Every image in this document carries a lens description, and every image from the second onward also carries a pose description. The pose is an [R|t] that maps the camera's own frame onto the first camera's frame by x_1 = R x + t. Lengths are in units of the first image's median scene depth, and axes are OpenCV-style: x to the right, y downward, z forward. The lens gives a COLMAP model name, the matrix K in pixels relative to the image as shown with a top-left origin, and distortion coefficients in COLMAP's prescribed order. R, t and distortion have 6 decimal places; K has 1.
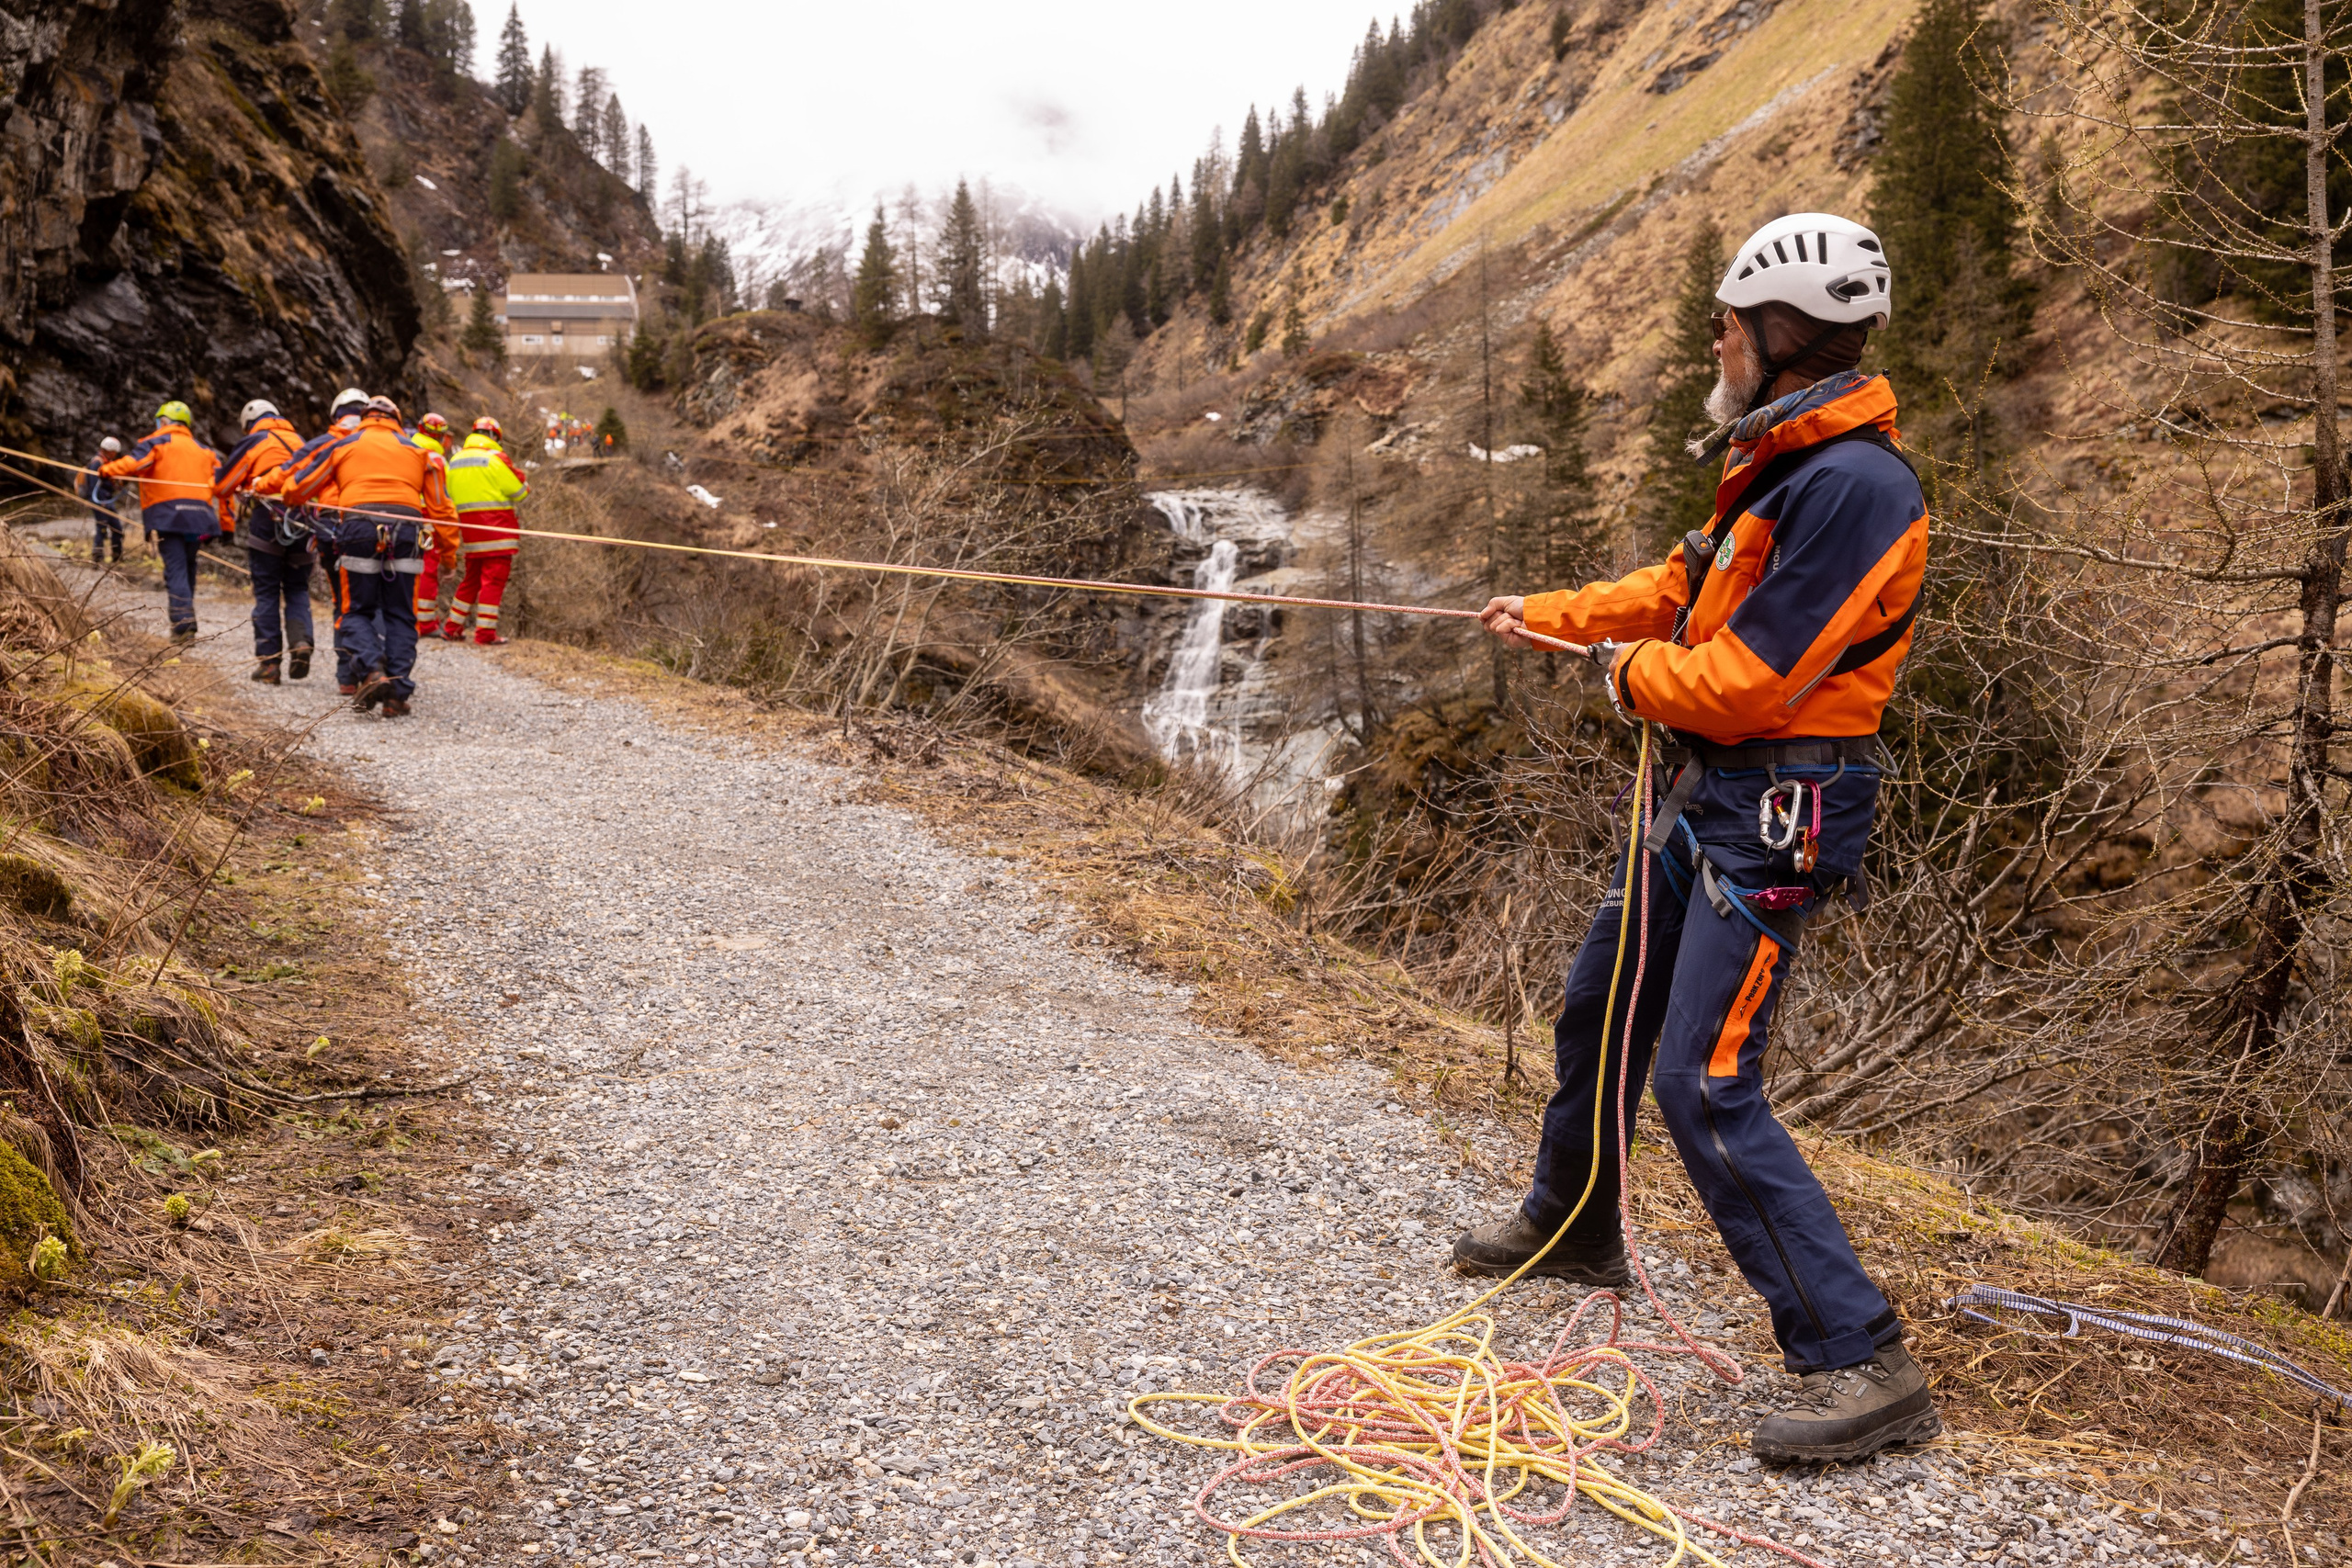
lens RADIAL K [[2593.9, 0, 1176.0], [0, 2593.9, 784.0], [0, 0, 1]] dist [0.011177, 0.022965]
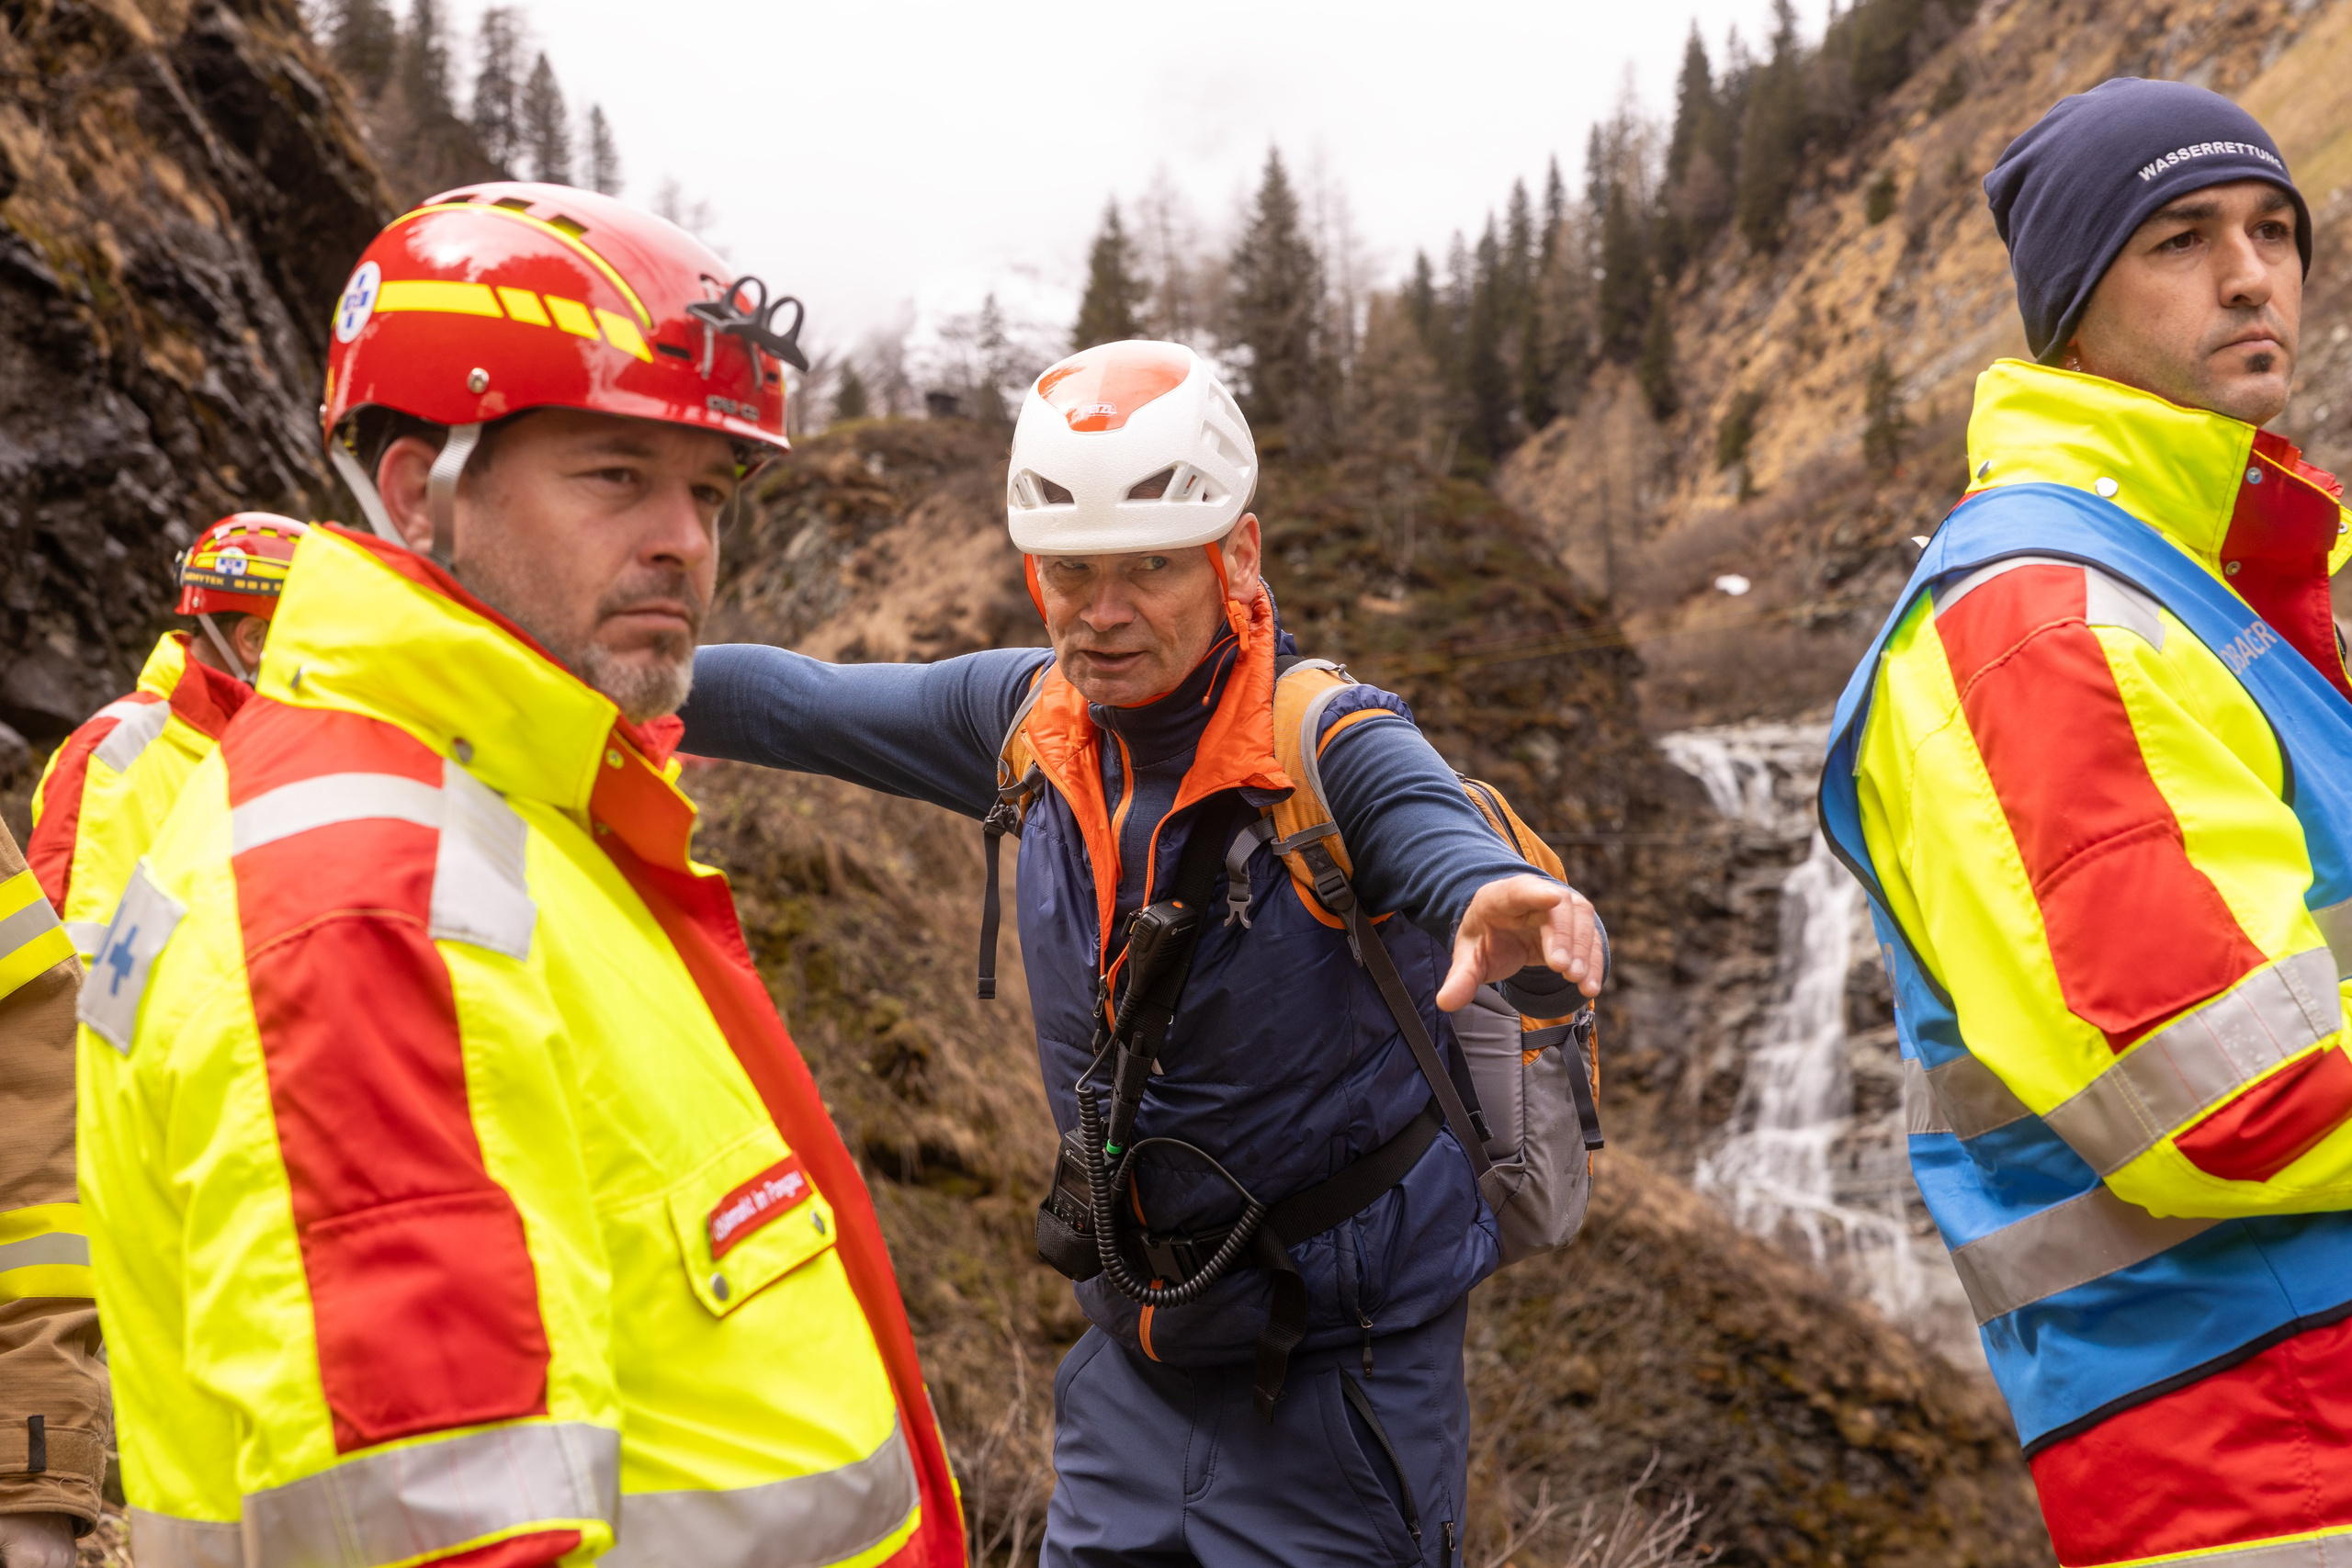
lens RADIAL K [[4561.7, 0, 1169.2], [0, 4561.7, 793.3], [0, 0, 1]] dist [0.049894, -0.061325]
pose [[0.997166, -0.041242, -0.062928, -0.051098], [0.034724, 0.994243, -0.101371, -0.015163], [0.066746, 0.098898, 0.992857, 0.117752]]
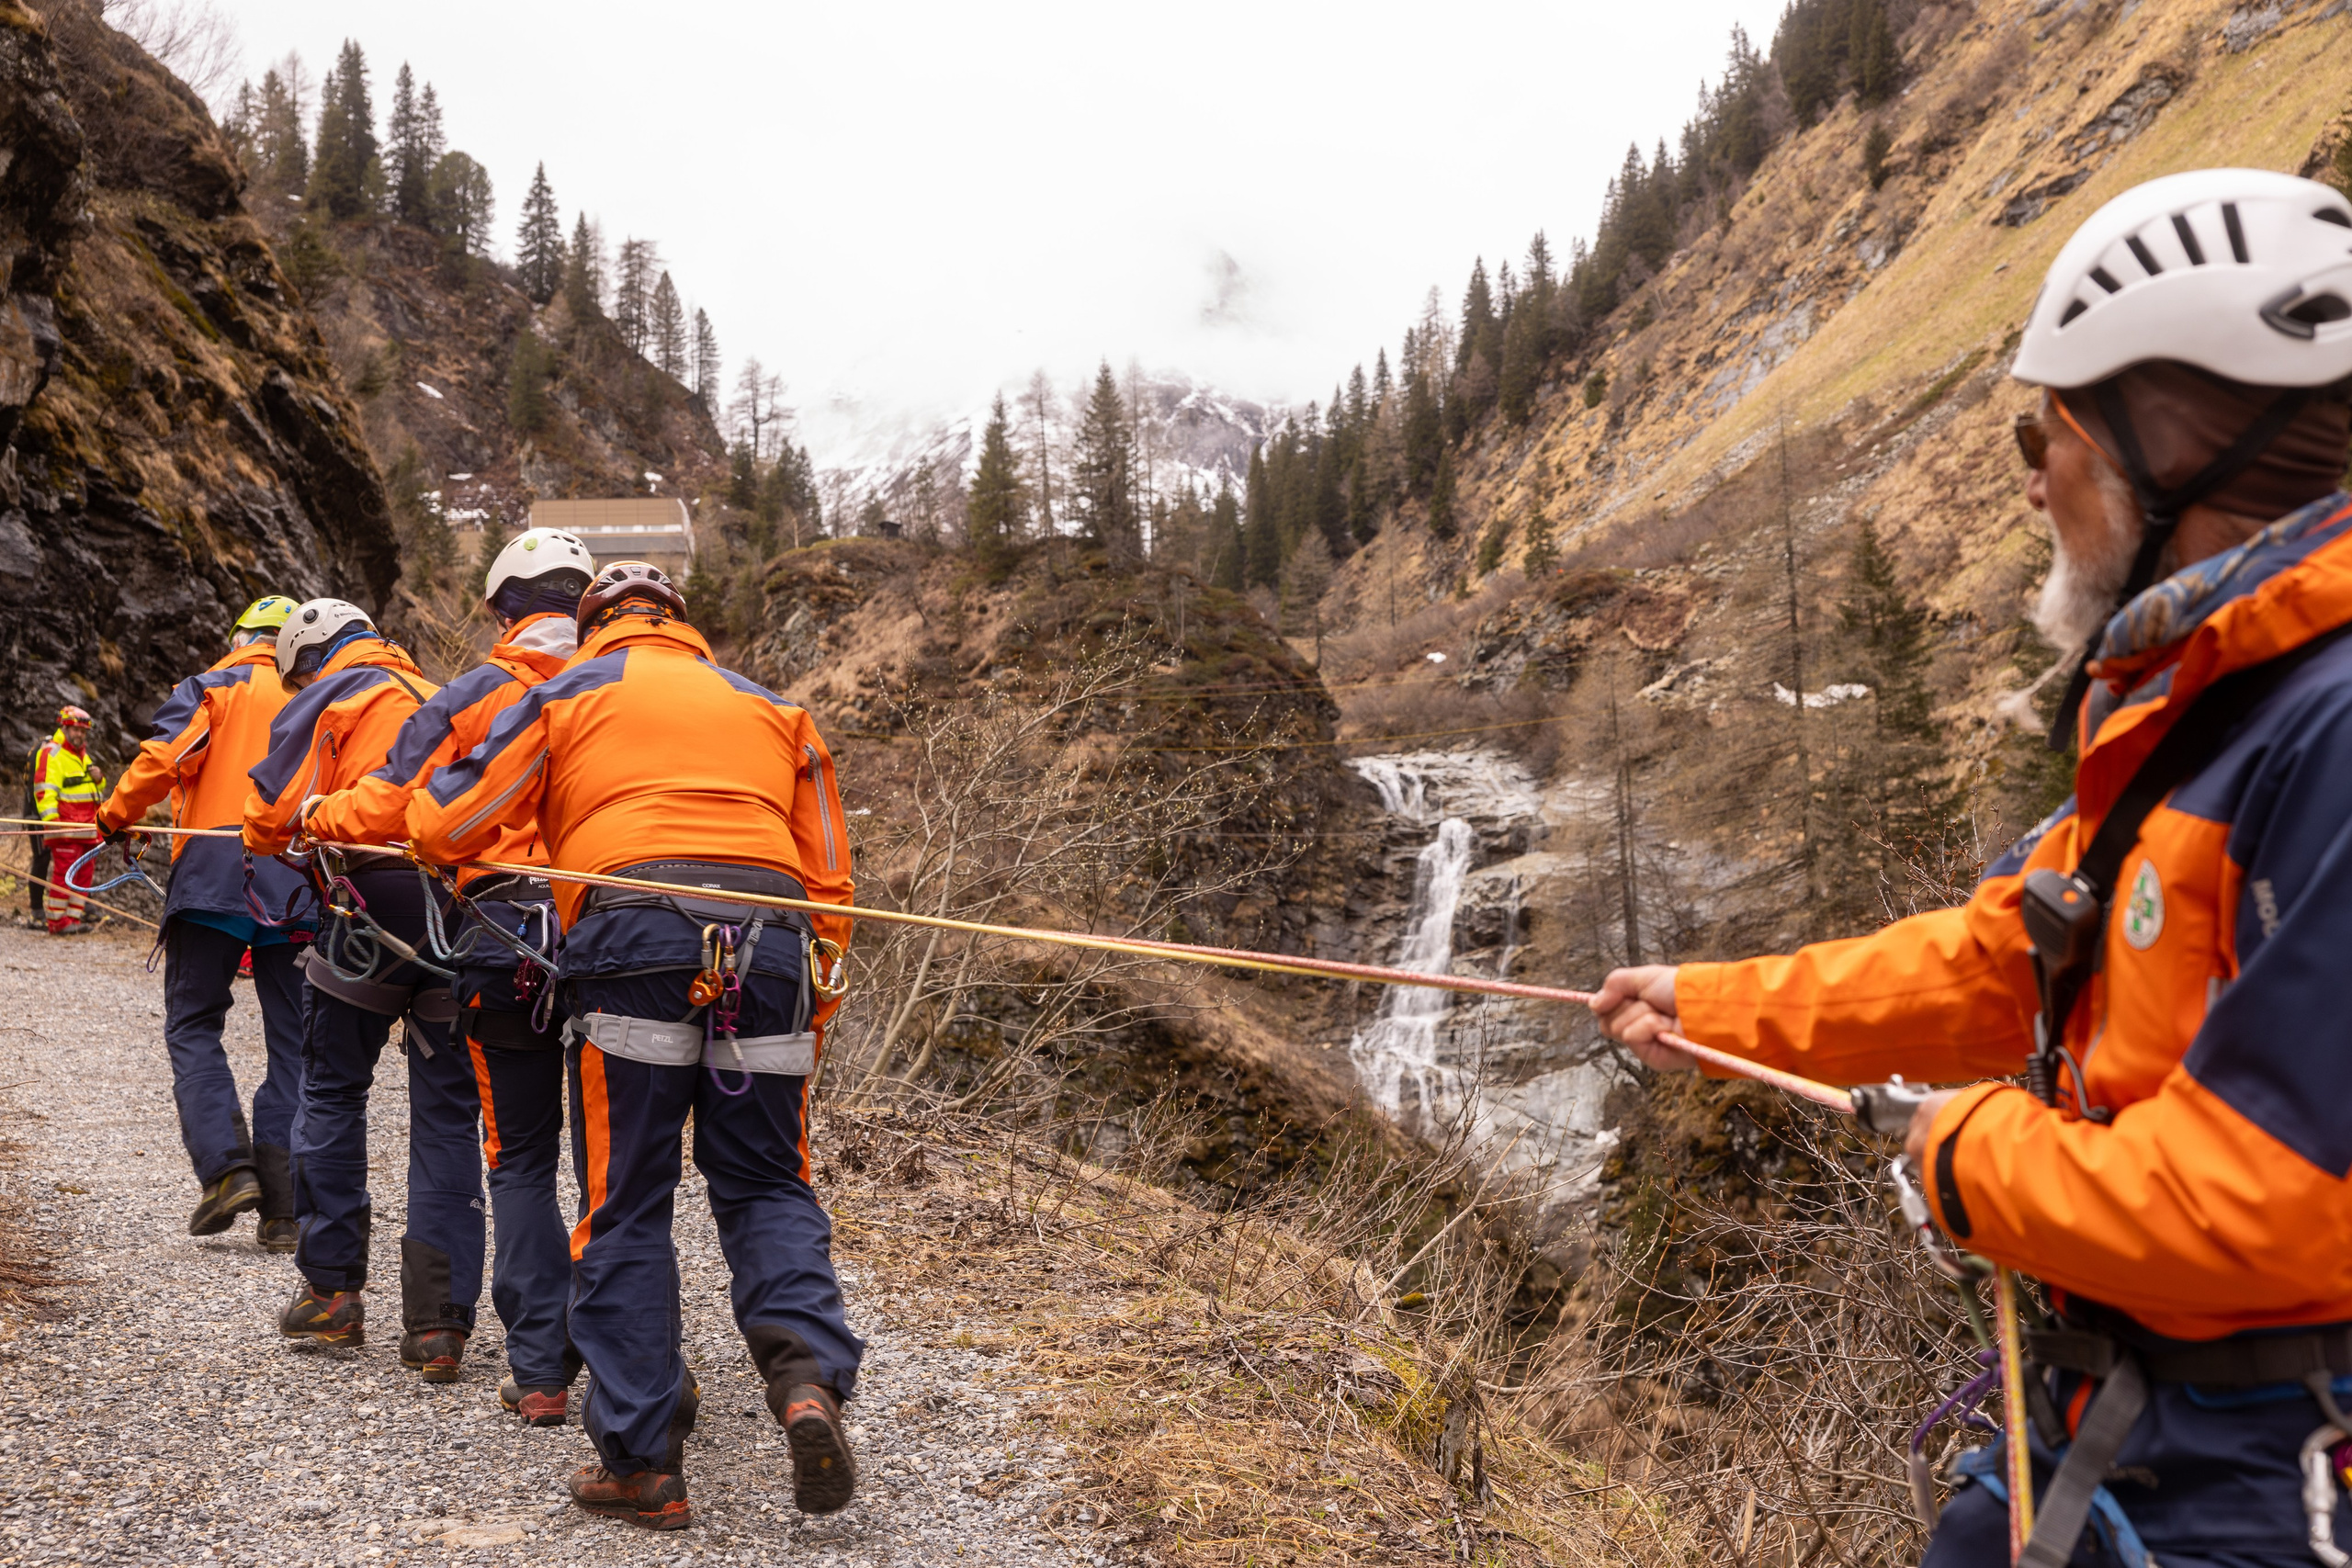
lens RADIAL K [[3389.4, 0, 1177.5], [0, 3389.4, 791.1], [0, 0, 1]] dist [0.026062, 0.029150]
pose [[0.997681, -0.023279, -0.063952, 0.001458], [0.016605, 0.994546, -0.102965, -0.000819], [0.066000, 0.101664, 0.992627, 0.006777]]
